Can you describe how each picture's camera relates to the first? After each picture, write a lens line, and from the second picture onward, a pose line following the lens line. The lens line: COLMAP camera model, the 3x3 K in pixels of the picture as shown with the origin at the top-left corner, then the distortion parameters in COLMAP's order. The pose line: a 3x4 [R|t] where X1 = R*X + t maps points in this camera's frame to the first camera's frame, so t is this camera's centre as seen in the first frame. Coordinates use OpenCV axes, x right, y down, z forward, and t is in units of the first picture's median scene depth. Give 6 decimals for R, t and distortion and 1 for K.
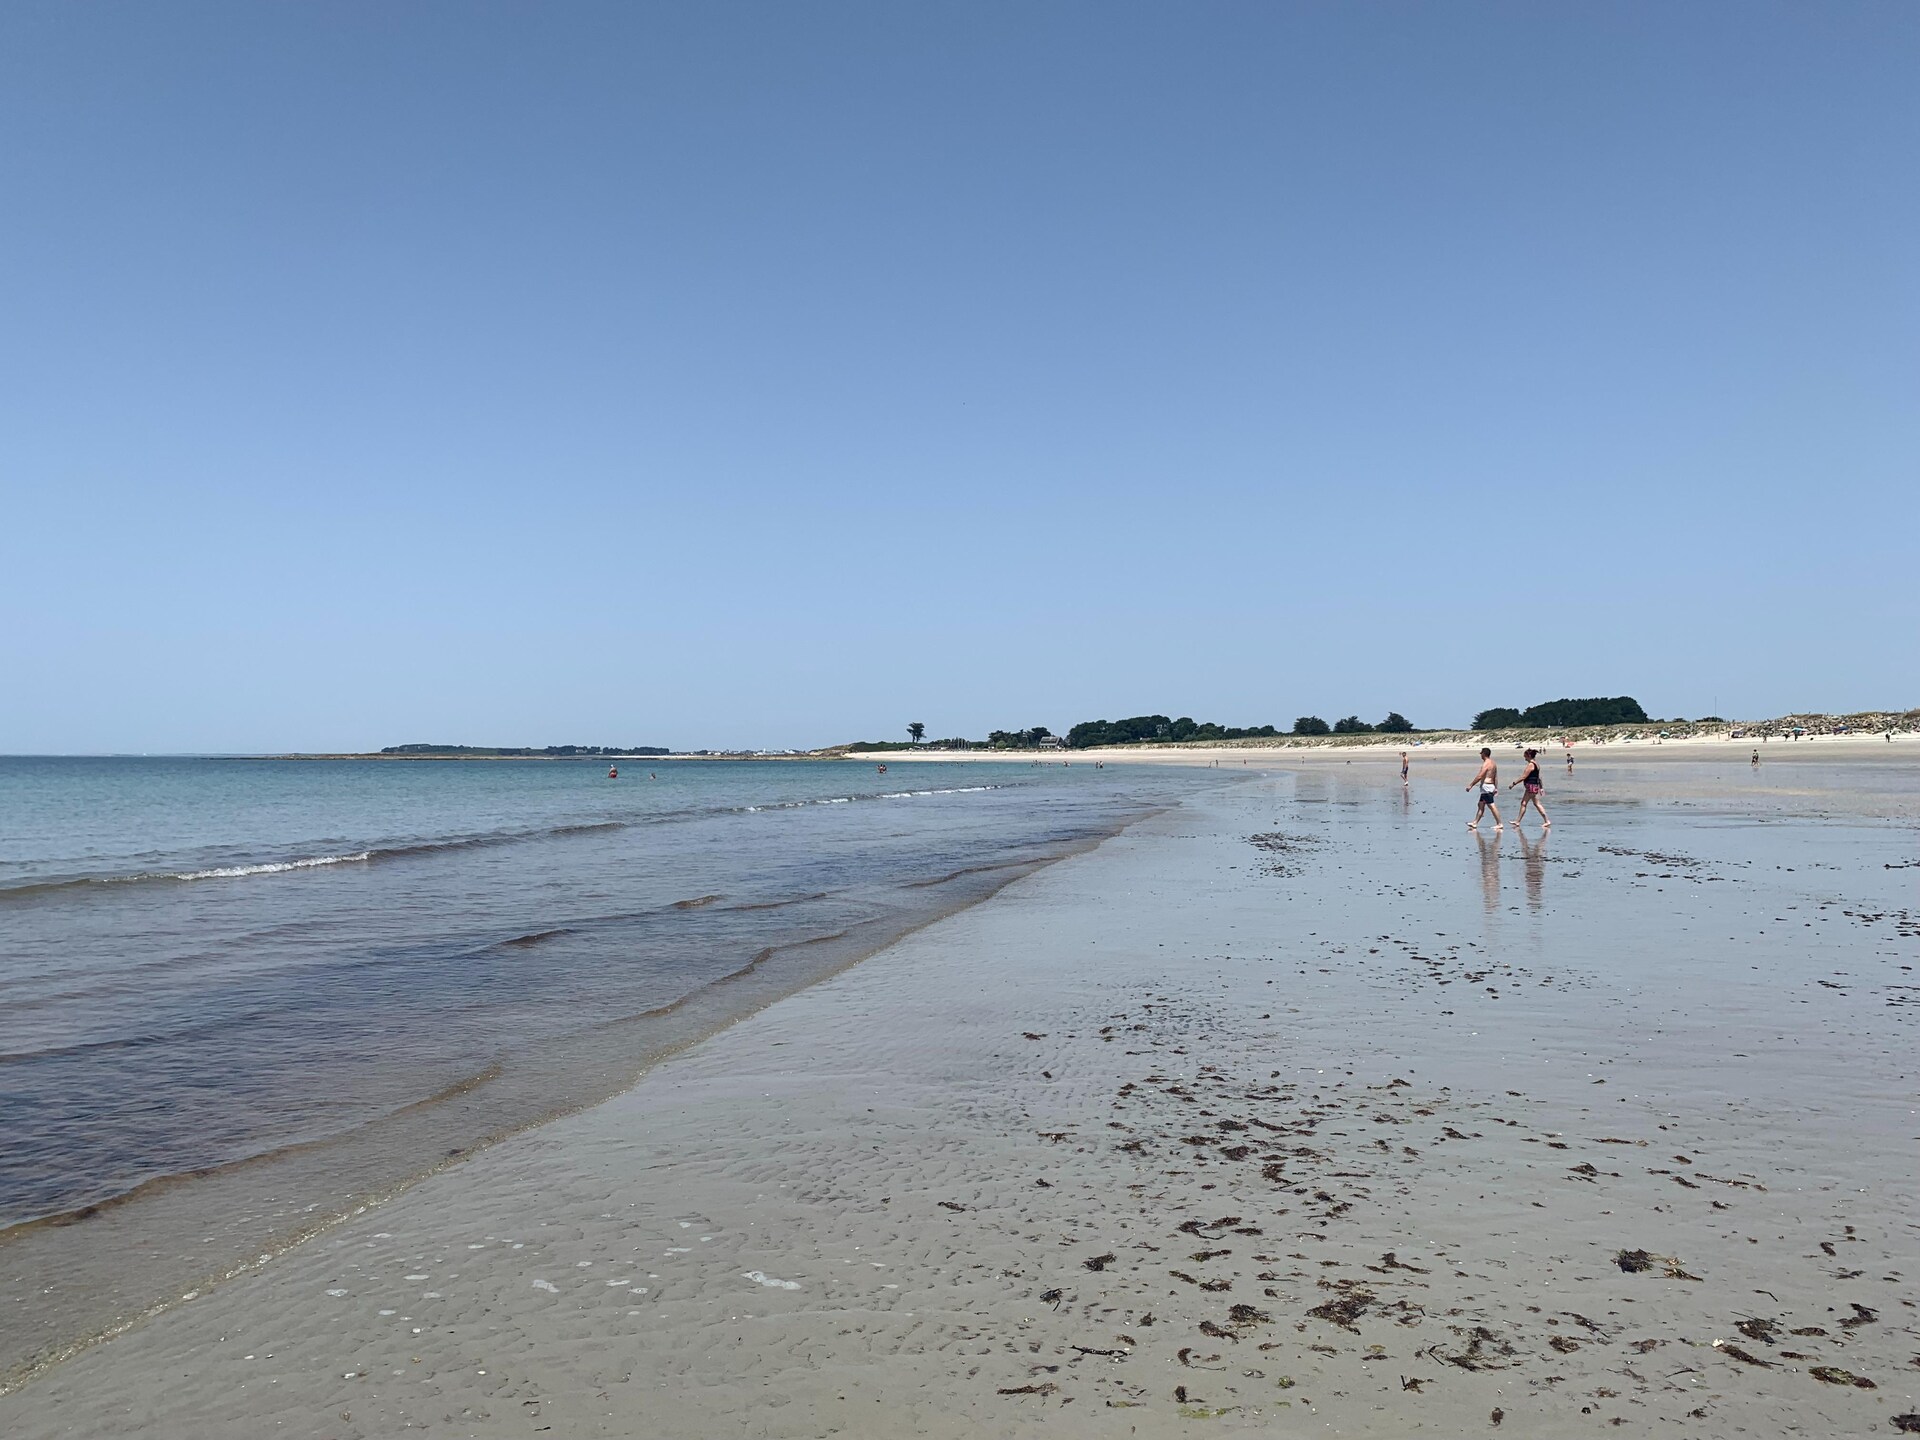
lens RADIAL K [[1265.2, 0, 969.6], [0, 1265.2, 707.4], [0, 0, 1]] dist [-0.123801, 0.067660]
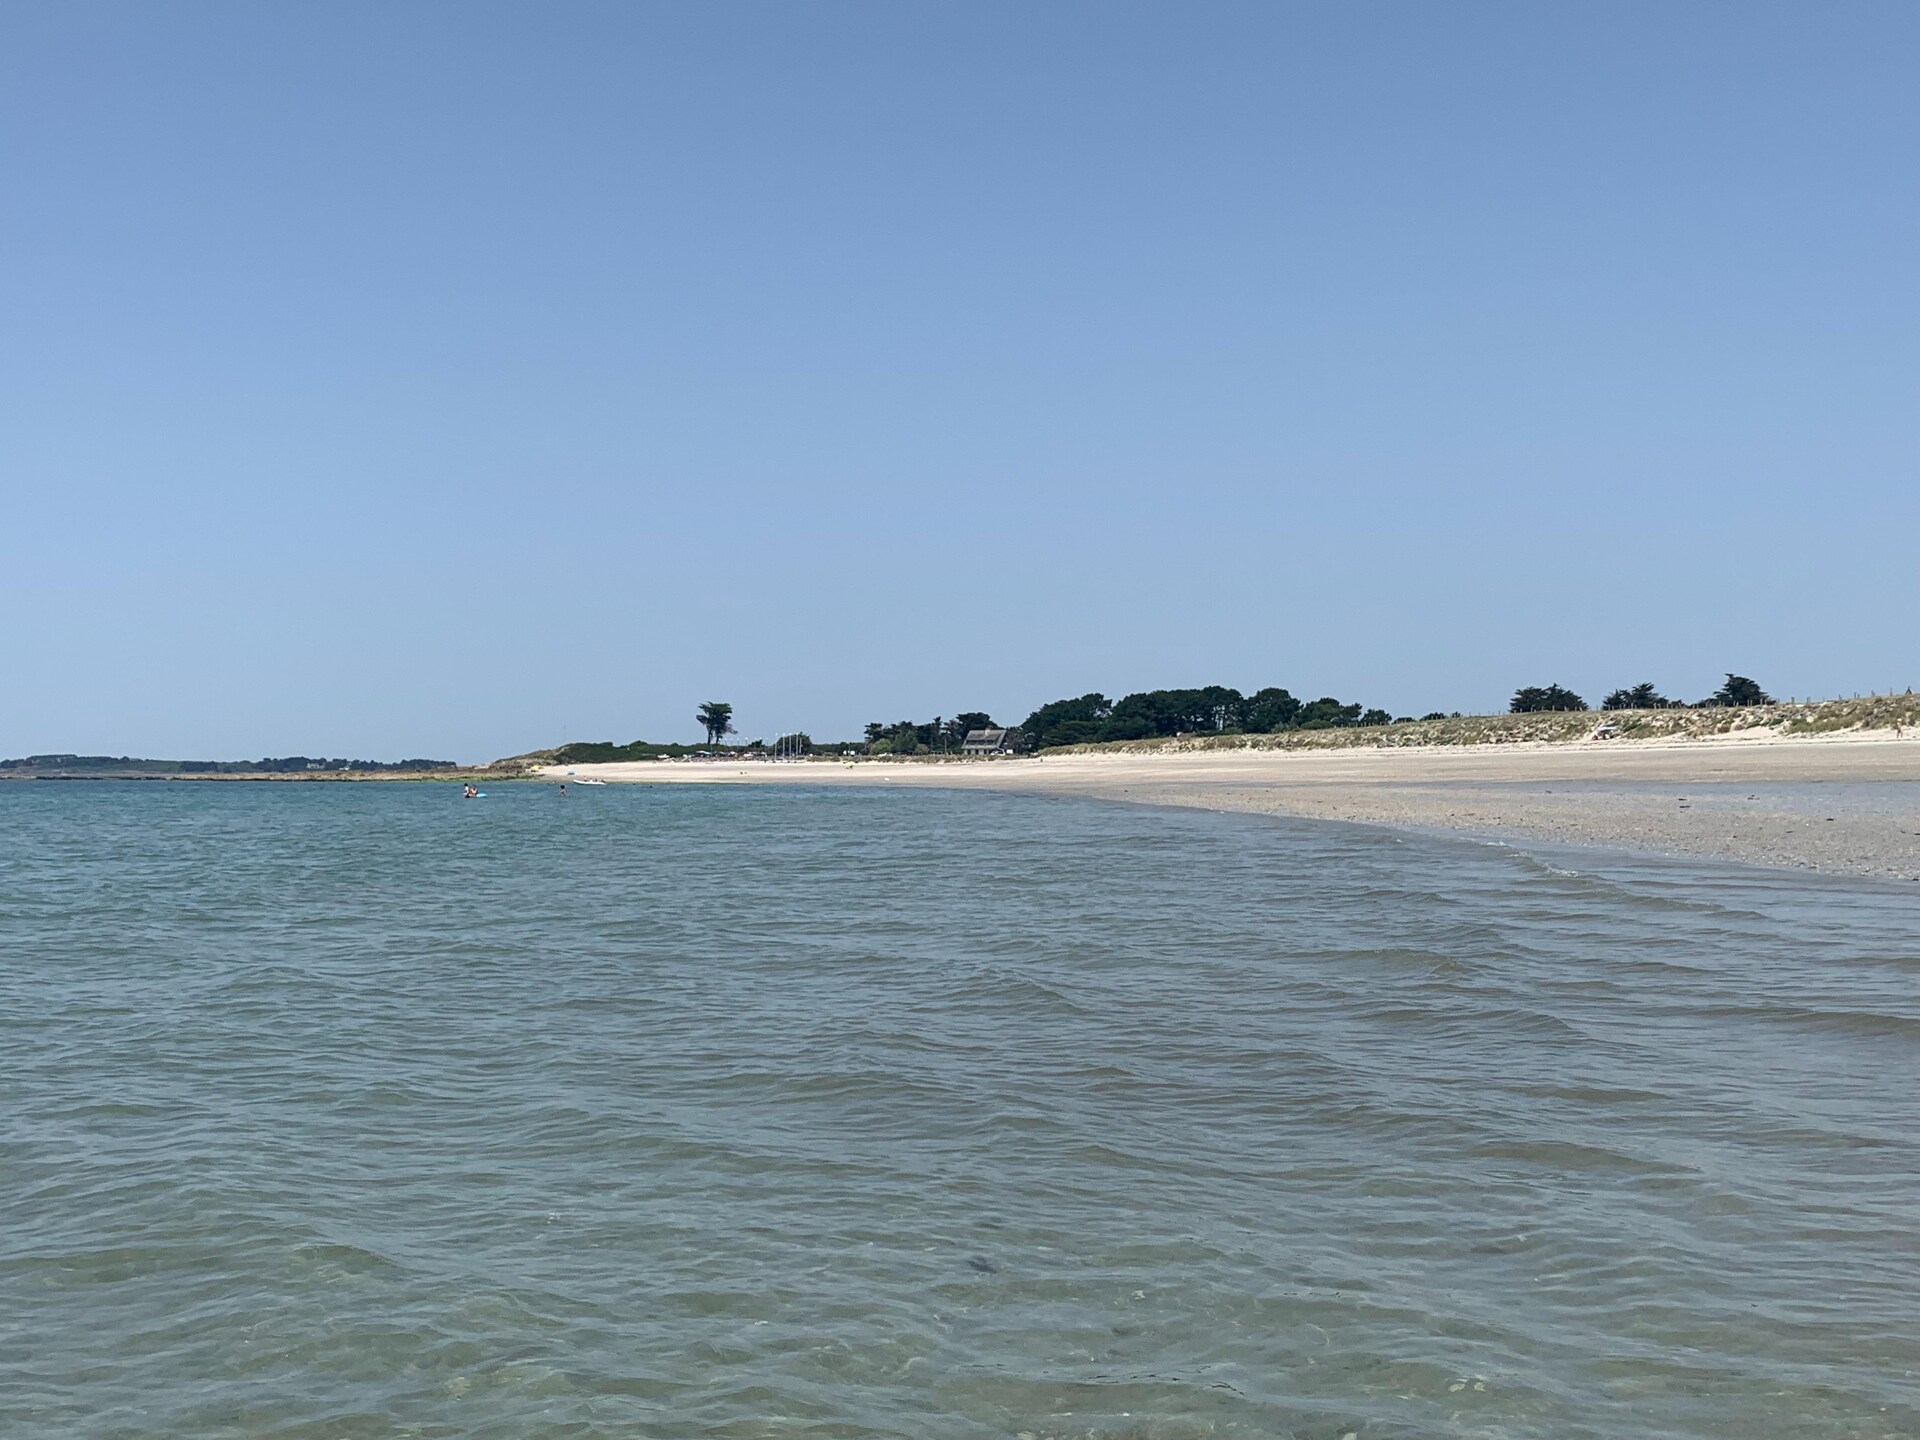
lens RADIAL K [[1265.2, 0, 969.6], [0, 1265.2, 707.4], [0, 0, 1]] dist [-0.123801, 0.067660]
pose [[0.997704, -0.005541, -0.067493, 0.088916], [0.004517, 0.999873, -0.015312, 0.021577], [0.067570, 0.014972, 0.997602, 0.521134]]
